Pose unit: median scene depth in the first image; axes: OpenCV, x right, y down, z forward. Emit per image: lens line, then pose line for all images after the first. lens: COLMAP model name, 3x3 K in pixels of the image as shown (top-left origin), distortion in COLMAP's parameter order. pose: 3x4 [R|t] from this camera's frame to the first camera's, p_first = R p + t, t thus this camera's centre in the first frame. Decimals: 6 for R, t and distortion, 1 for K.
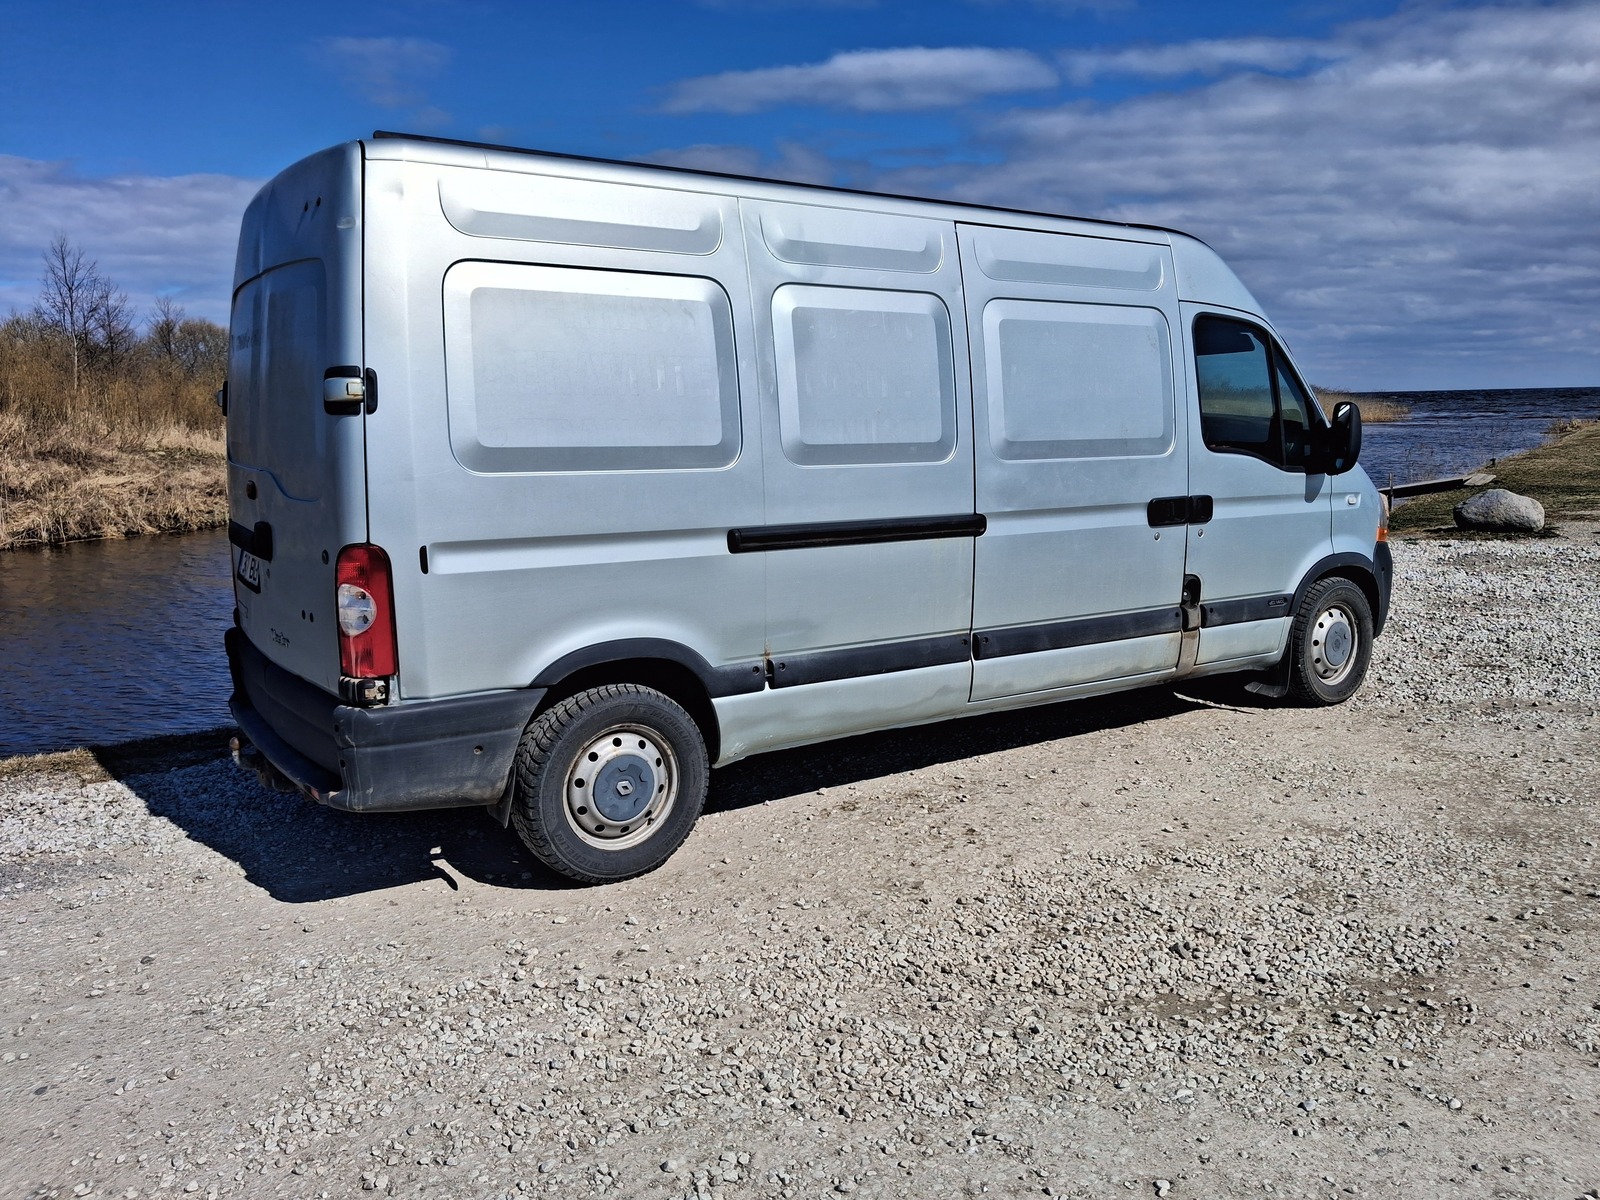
lens RADIAL K [[1232.8, 0, 798.4], [0, 1232.8, 606.3], [0, 0, 1]] dist [0.048232, -0.017249]
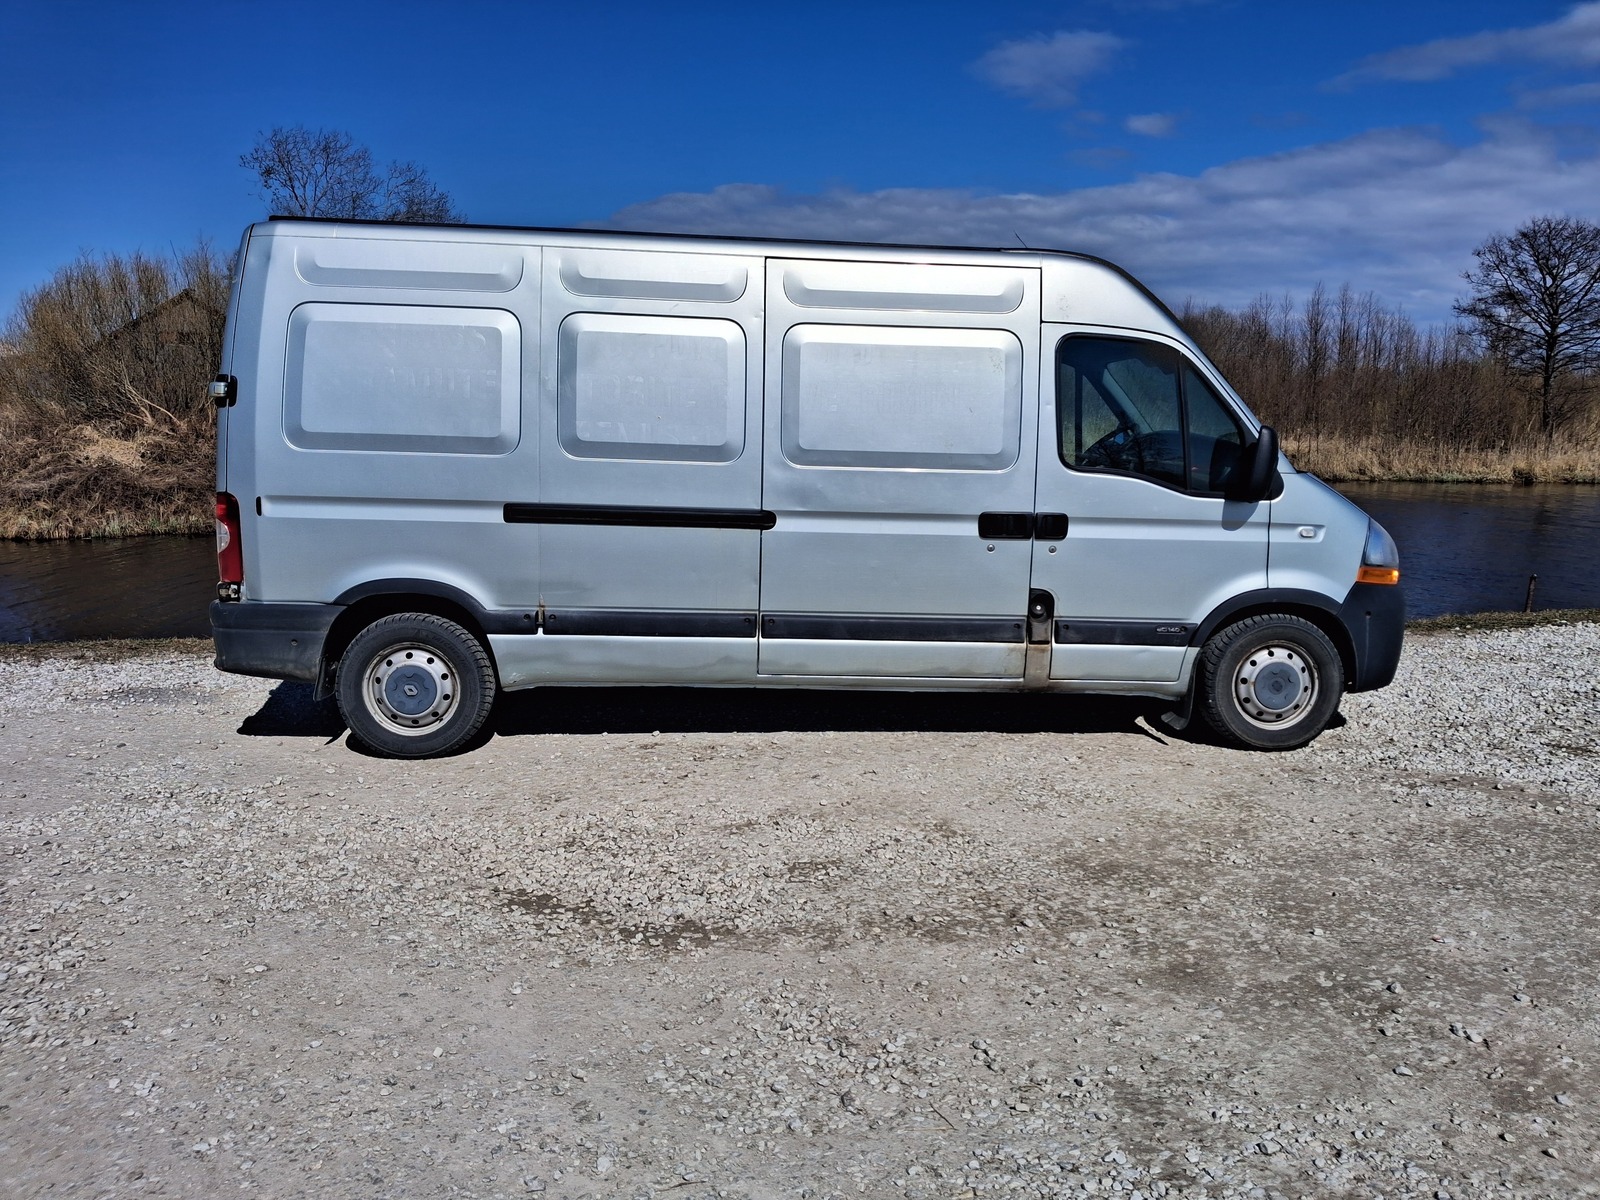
lens RADIAL K [[1232.8, 0, 798.9], [0, 1232.8, 594.6], [0, 0, 1]] dist [0.048232, -0.017249]
pose [[0.870171, 0.098854, -0.482732, 0.723130], [-0.106167, 0.994273, 0.012231, -0.014180], [0.481177, 0.040607, 0.875682, 0.015431]]
